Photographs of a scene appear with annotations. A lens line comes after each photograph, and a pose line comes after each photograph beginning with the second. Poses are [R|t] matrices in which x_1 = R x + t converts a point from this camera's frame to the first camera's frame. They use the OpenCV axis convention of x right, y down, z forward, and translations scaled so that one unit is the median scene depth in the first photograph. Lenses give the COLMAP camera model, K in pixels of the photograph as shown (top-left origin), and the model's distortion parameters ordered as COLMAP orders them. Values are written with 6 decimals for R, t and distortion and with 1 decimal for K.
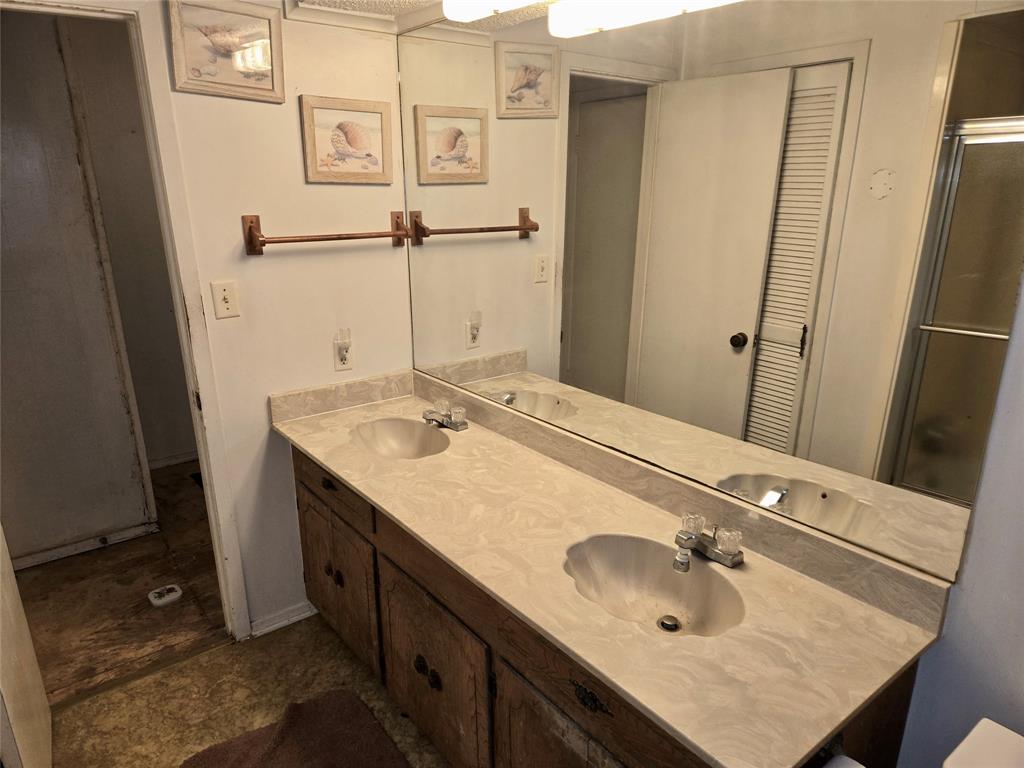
lens RADIAL K [[679.3, 0, 512.0], [0, 679.3, 384.0], [0, 0, 1]] dist [0.082215, -0.074540]
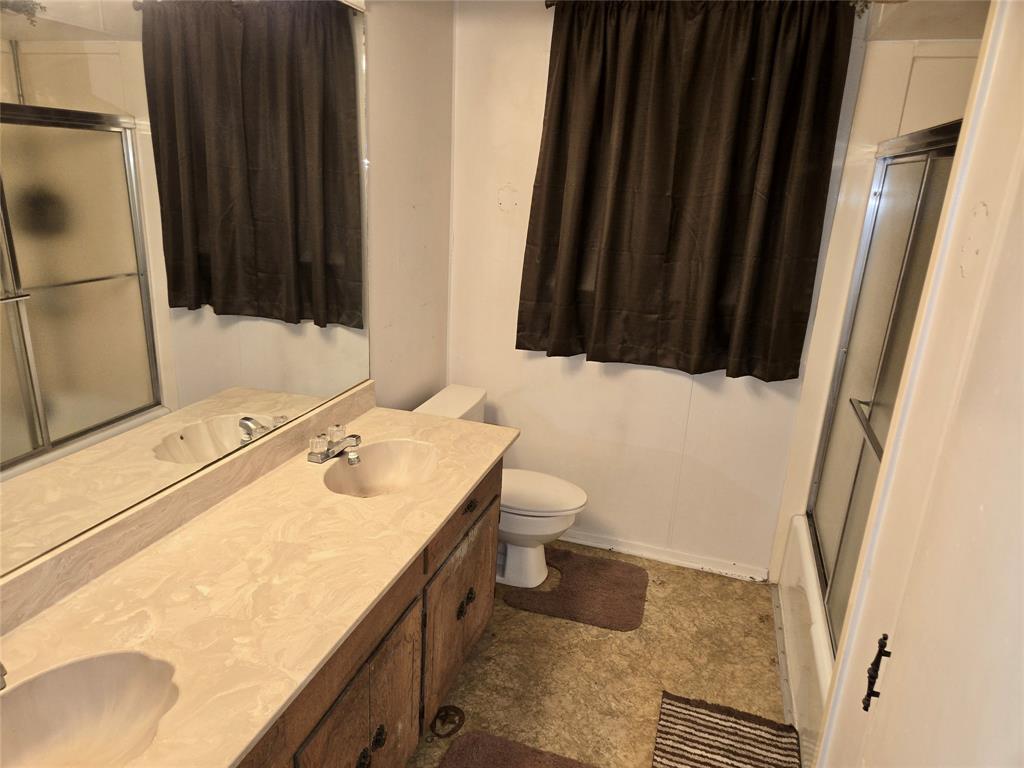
lens RADIAL K [[679.3, 0, 512.0], [0, 679.3, 384.0], [0, 0, 1]] dist [0.082215, -0.074540]
pose [[-0.553684, -0.267013, 0.788757, -0.774035], [0.200387, 0.876641, 0.437430, -0.321694], [-0.808257, 0.400255, -0.431876, 1.048484]]
